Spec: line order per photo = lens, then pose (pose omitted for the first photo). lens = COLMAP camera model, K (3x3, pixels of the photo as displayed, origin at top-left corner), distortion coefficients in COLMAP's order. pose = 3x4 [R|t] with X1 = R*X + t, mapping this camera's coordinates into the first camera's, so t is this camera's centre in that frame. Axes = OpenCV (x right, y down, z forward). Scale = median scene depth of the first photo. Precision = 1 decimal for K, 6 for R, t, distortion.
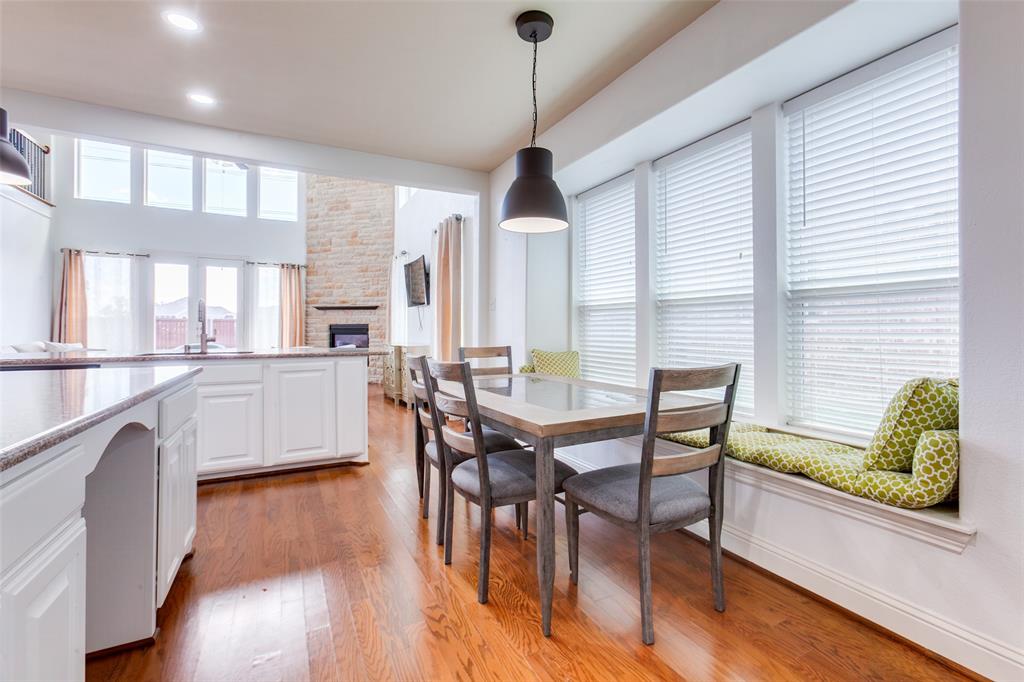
lens RADIAL K [[461.3, 0, 520.3], [0, 461.3, 328.7], [0, 0, 1]] dist [0.009975, 0.001673]
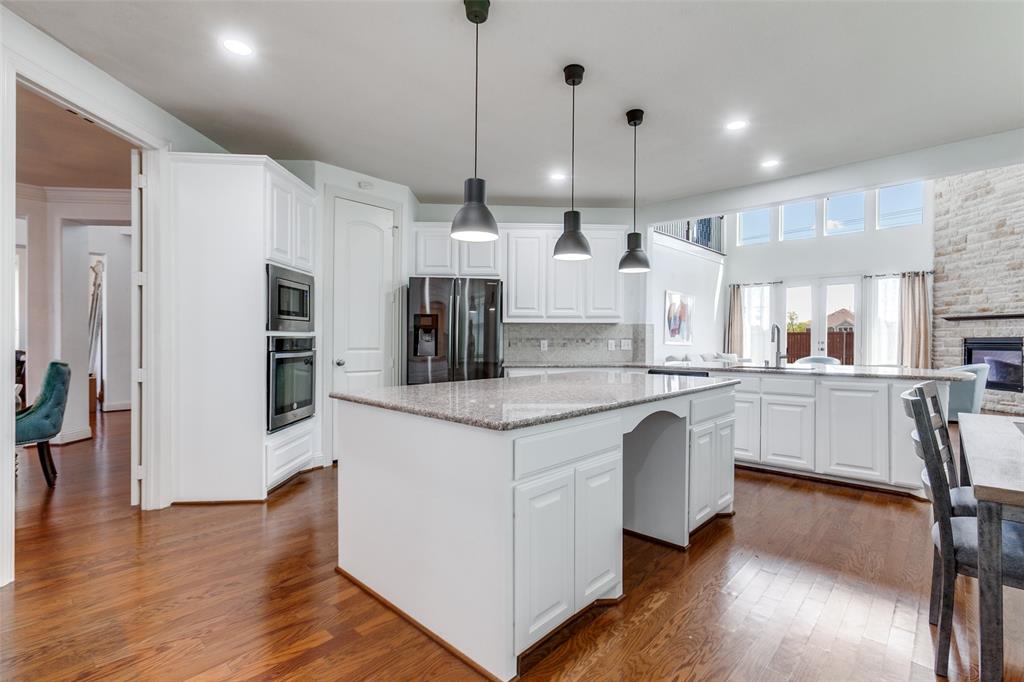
lens RADIAL K [[463.5, 0, 559.1], [0, 463.5, 341.5], [0, 0, 1]] dist [-0.000819, 0.001194]
pose [[0.387208, 0.002187, -0.921990, 0.080495], [0.002606, 0.999991, 0.003467, -0.007798], [0.921989, -0.003745, 0.387198, -0.000218]]
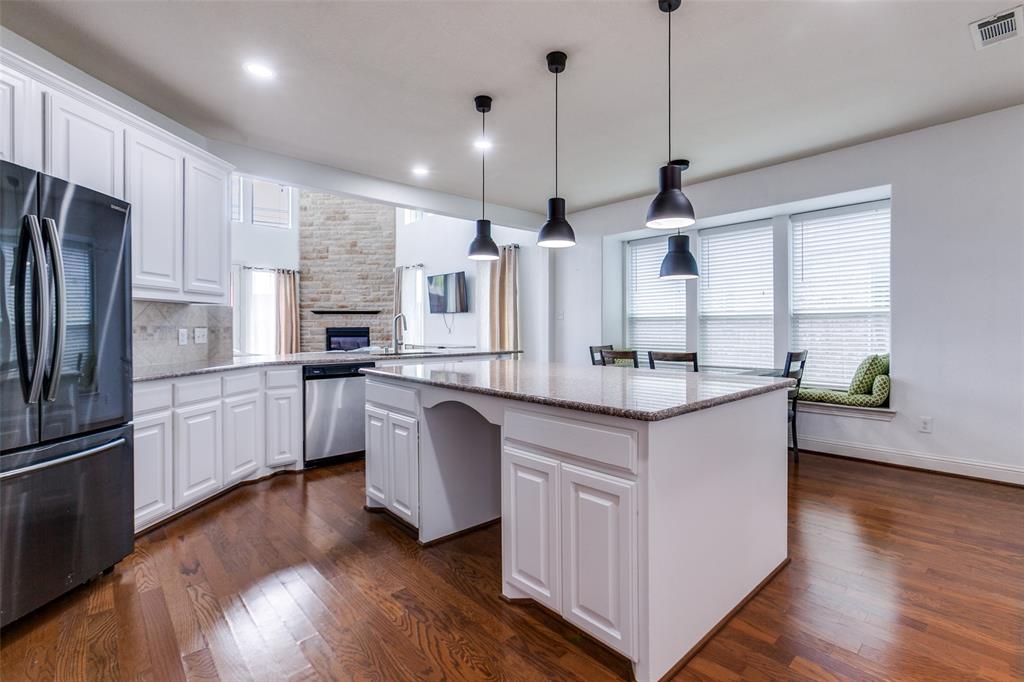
lens RADIAL K [[463.5, 0, 523.1], [0, 463.5, 330.6], [0, 0, 1]] dist [-0.000819, 0.001194]
pose [[0.964338, -0.004939, 0.264627, -0.272550], [0.003521, 0.999977, 0.005830, -0.007334], [-0.264650, -0.004690, 0.964333, -0.150535]]
